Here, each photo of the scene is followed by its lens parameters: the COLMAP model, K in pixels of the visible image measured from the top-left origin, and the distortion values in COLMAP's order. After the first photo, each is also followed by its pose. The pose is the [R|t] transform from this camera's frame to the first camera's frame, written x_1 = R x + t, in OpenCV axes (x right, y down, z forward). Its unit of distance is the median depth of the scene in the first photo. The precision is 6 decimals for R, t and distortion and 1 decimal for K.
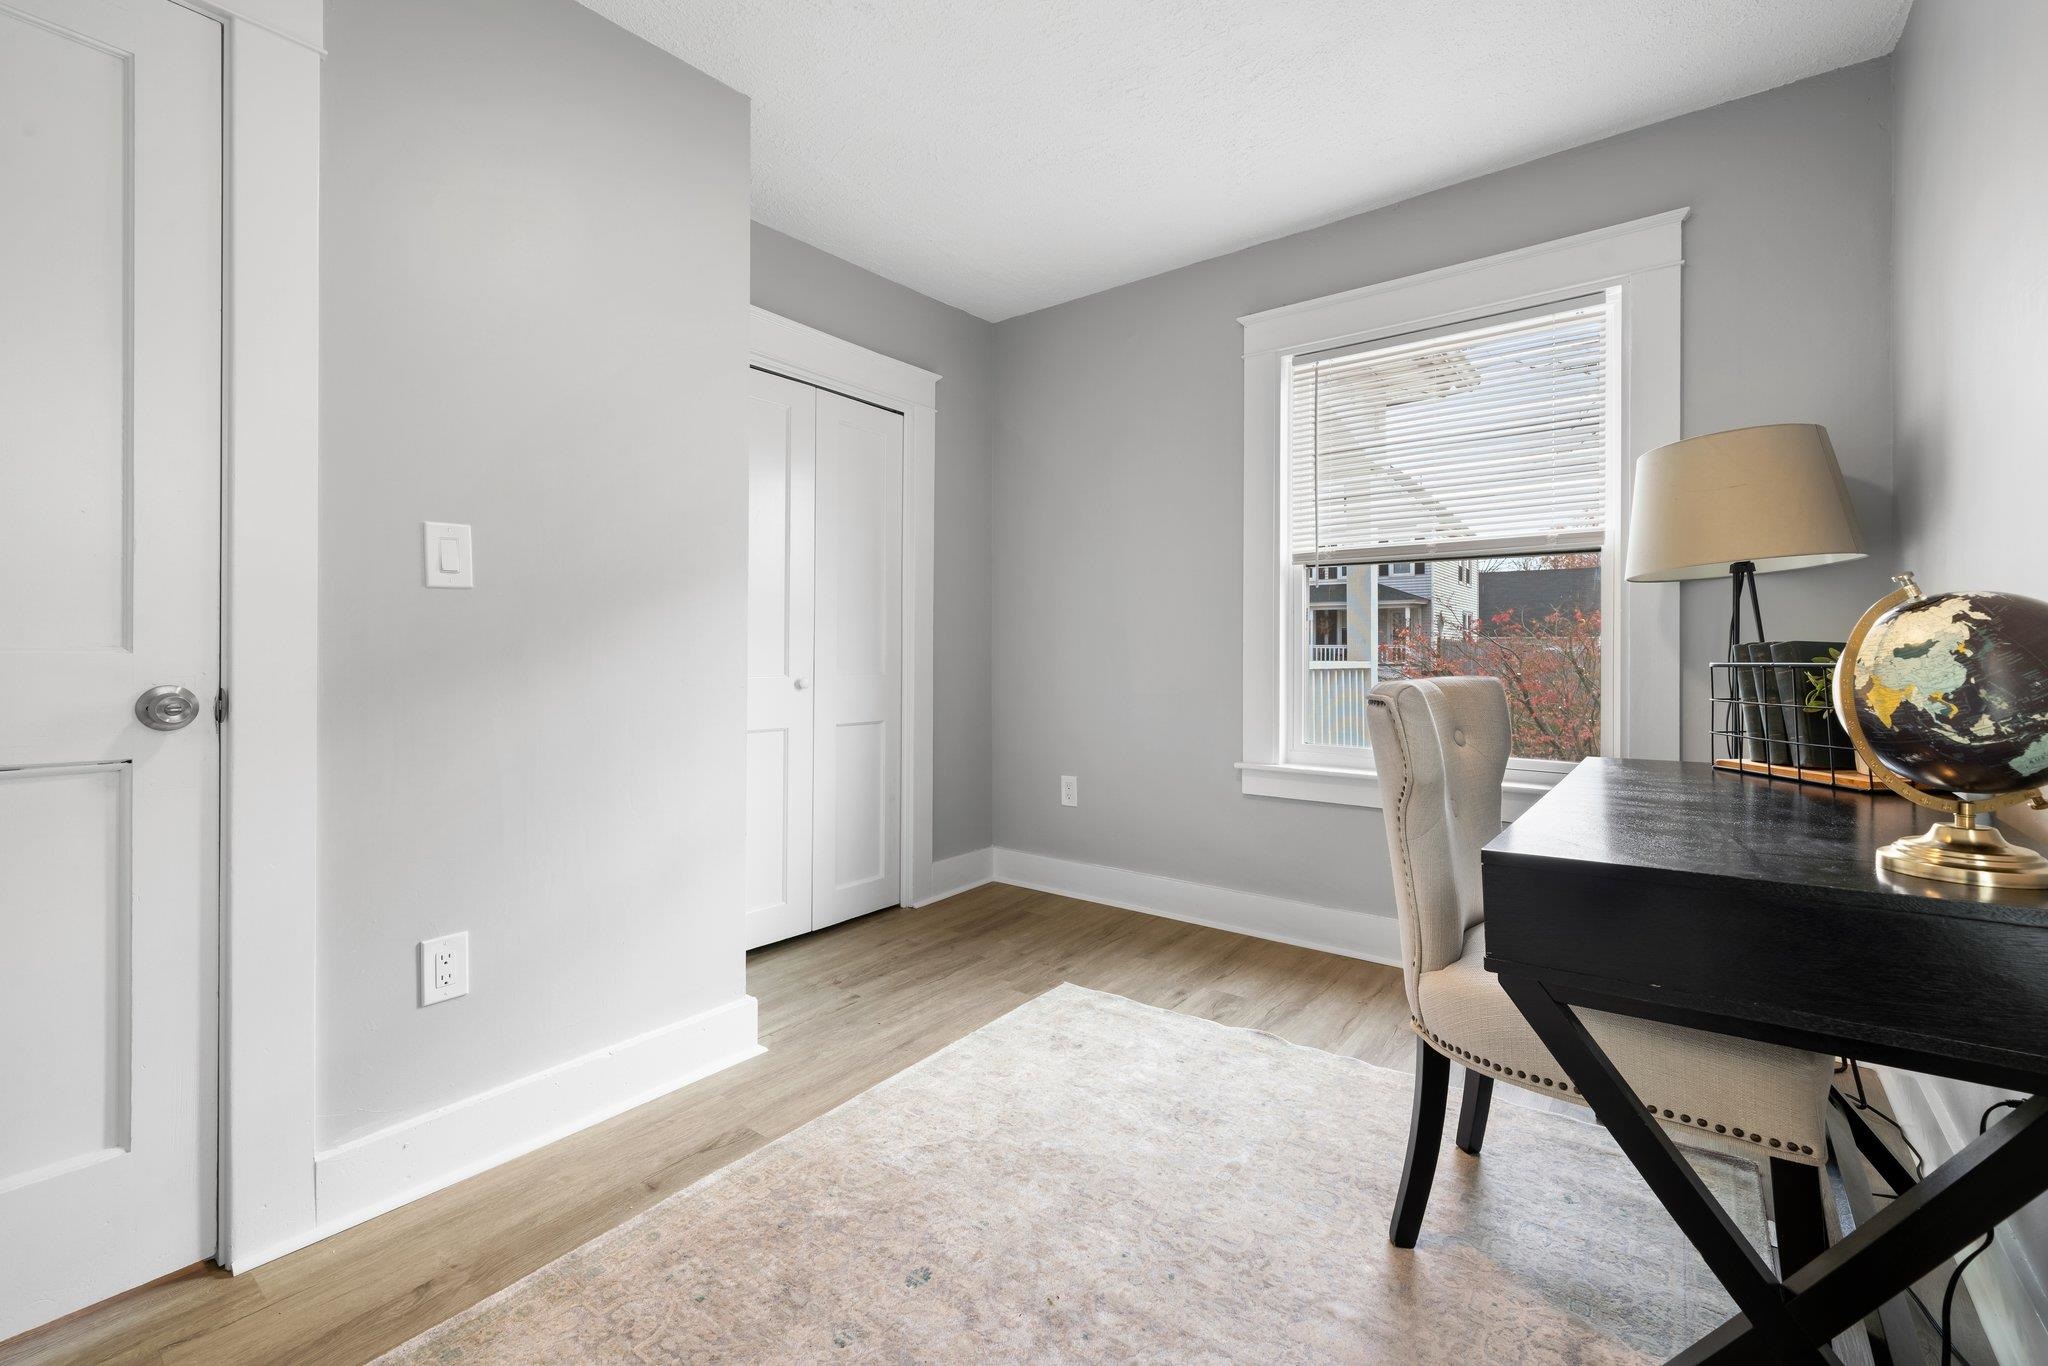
lens RADIAL K [[862.5, 0, 1030.1], [0, 862.5, 666.2], [0, 0, 1]] dist [-0.001455, 0.000318]
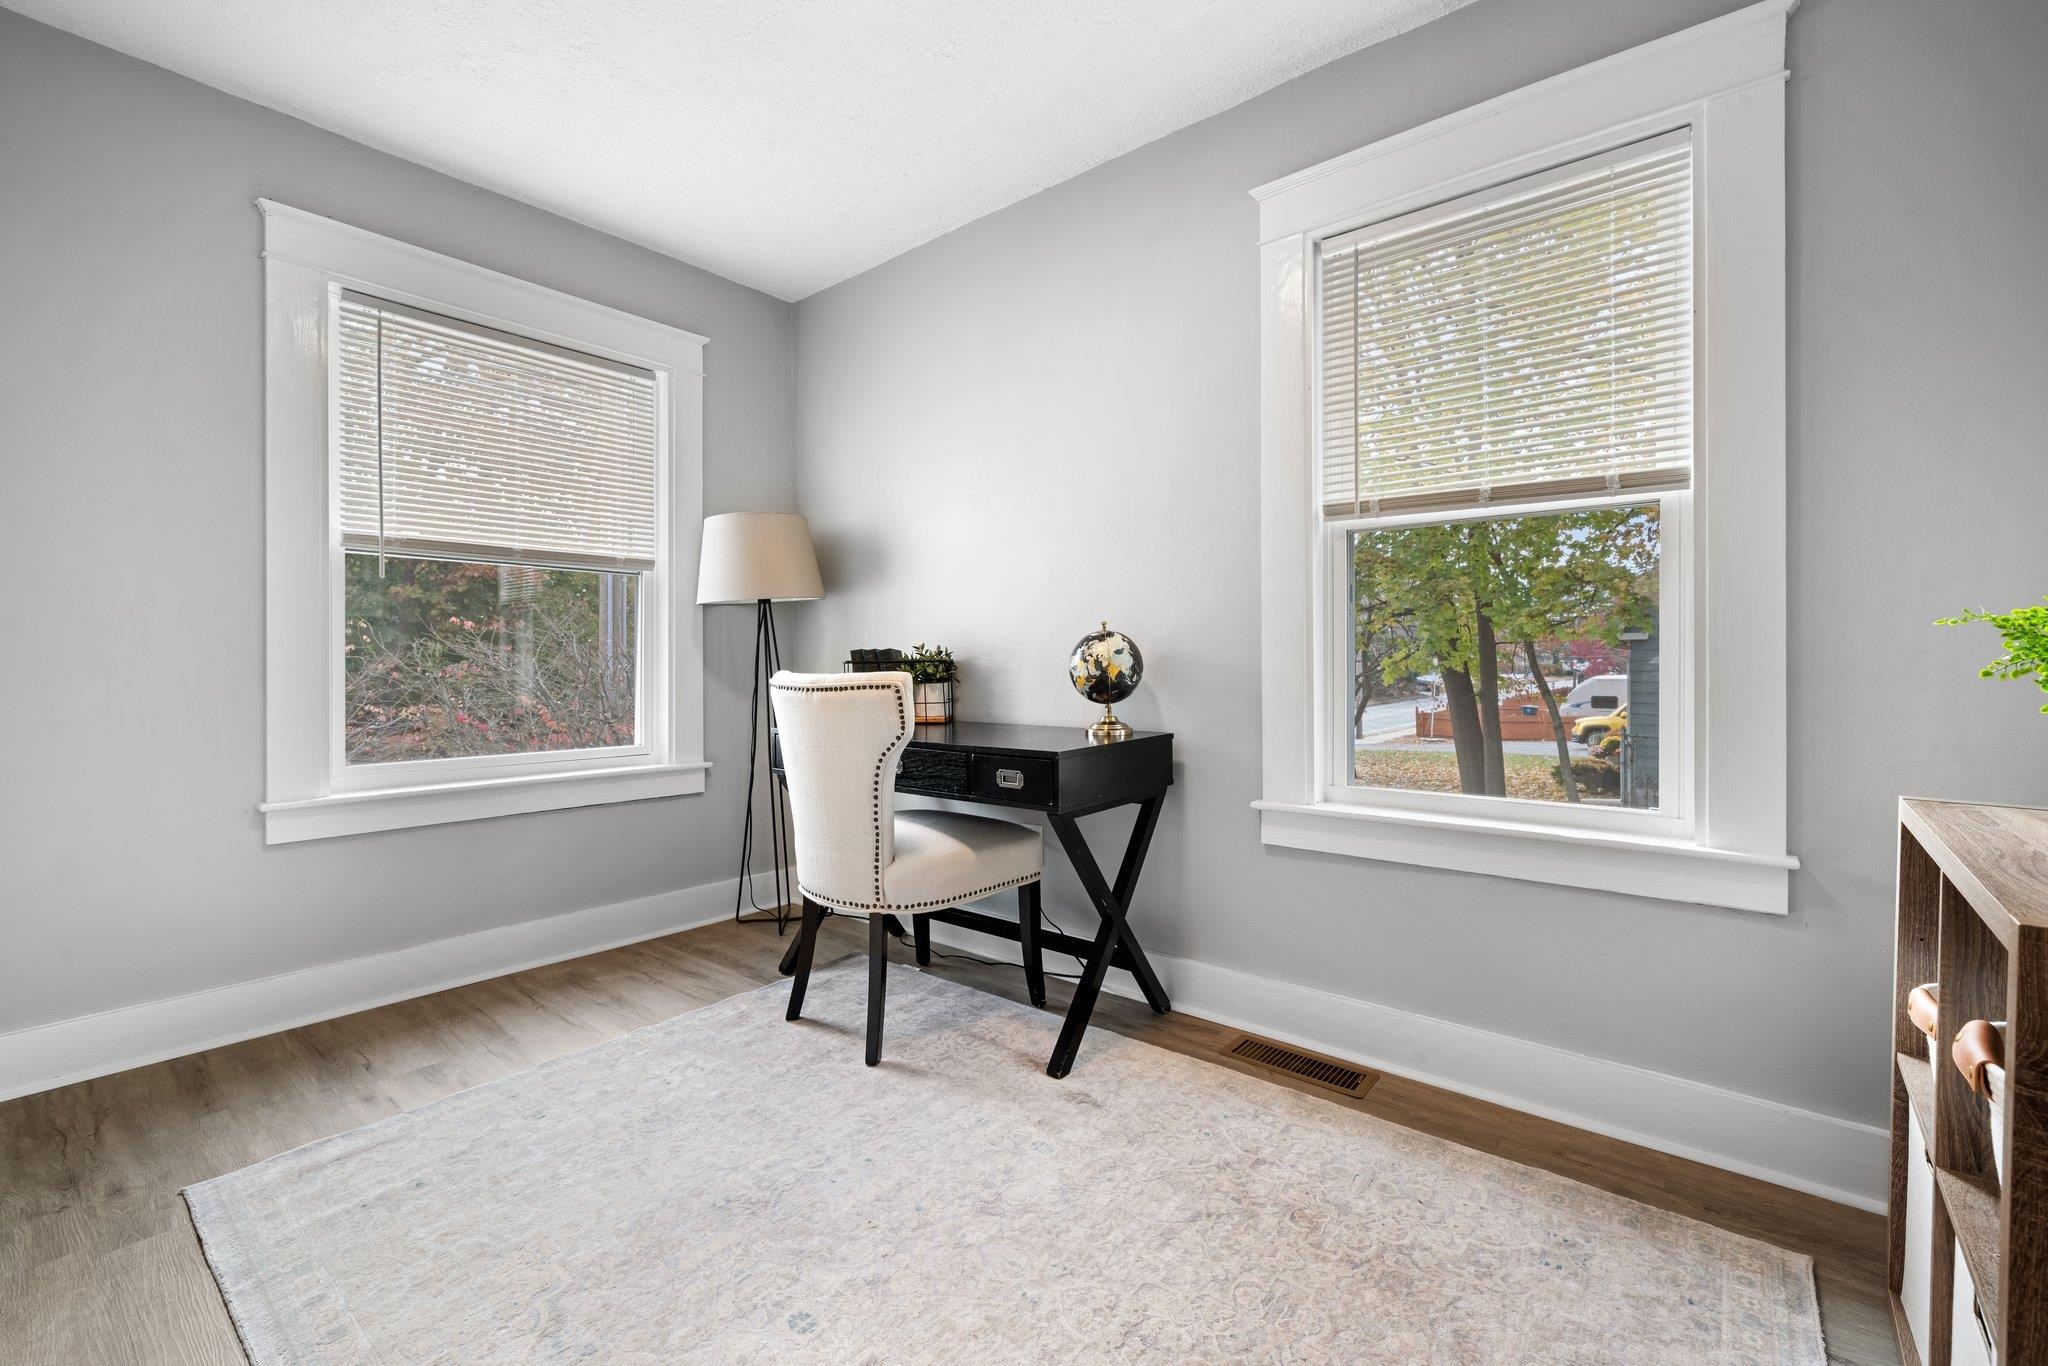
lens RADIAL K [[862.5, 0, 1030.7], [0, 862.5, 673.2], [0, 0, 1]] dist [-0.001455, 0.000318]
pose [[0.038641, -0.014801, 0.999144, -0.531796], [0.017088, 0.999754, 0.014149, 0.001924], [-0.999107, 0.016527, 0.038884, 0.361476]]
